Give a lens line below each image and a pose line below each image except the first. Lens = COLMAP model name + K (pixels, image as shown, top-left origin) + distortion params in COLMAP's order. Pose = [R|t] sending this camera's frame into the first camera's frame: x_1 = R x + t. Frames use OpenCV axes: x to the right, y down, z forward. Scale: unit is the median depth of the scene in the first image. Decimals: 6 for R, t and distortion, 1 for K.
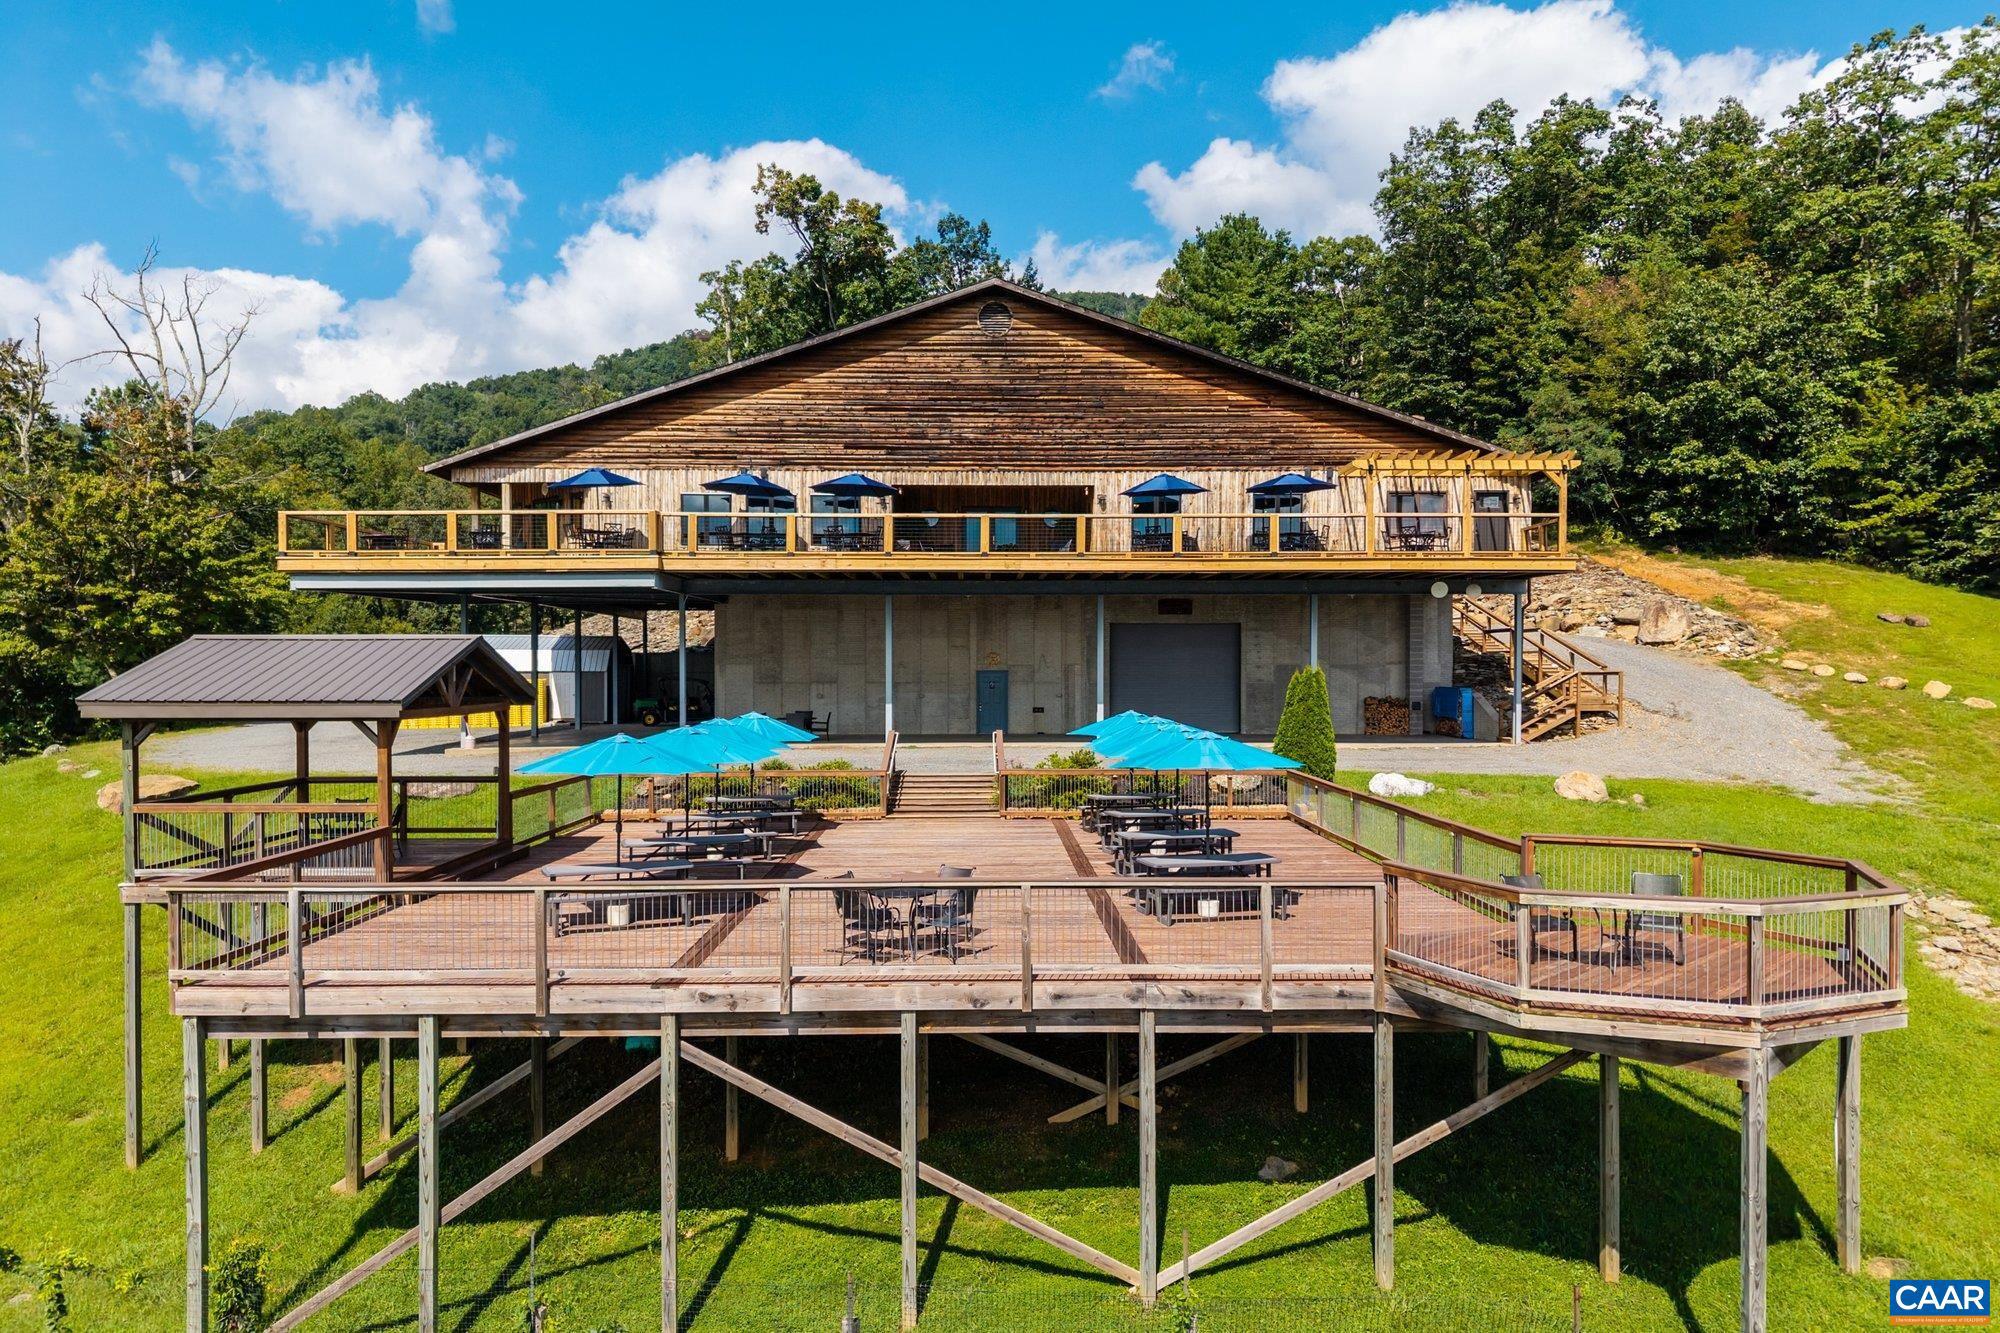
lens RADIAL K [[1366.0, 0, 1000.0], [0, 1366.0, 666.5], [0, 0, 1]] dist [0.007042, -0.007101]
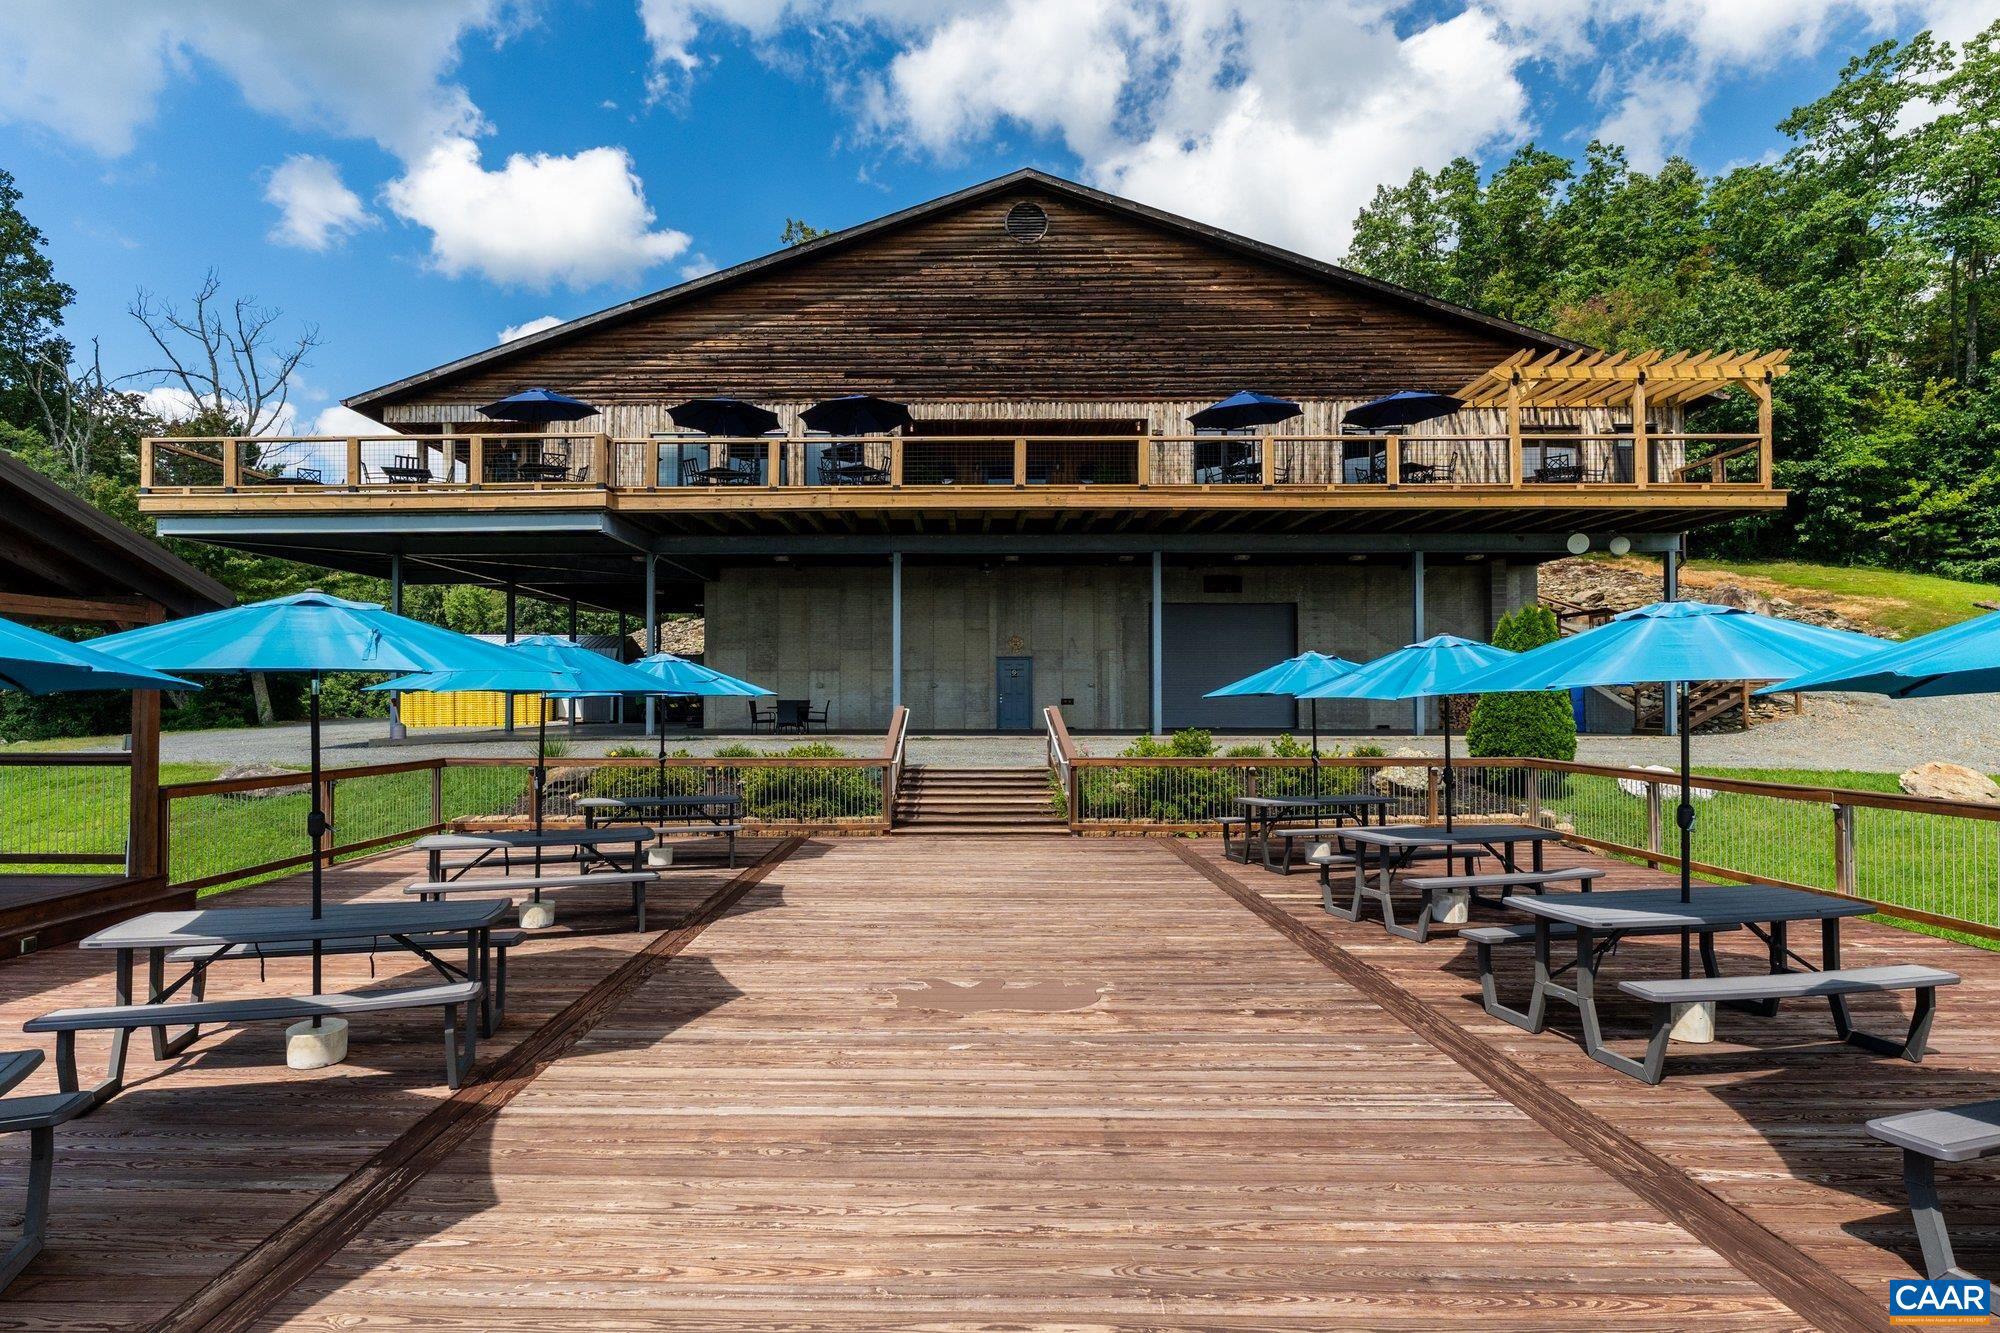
lens RADIAL K [[954.1, 0, 958.9], [0, 954.1, 664.6], [0, 0, 1]] dist [-0.003829, 0.000287]
pose [[0.999785, 0.001358, -0.020689, -0.032031], [-0.002282, 0.998996, -0.044742, 0.040189], [0.020607, 0.044780, 0.998784, 0.425540]]
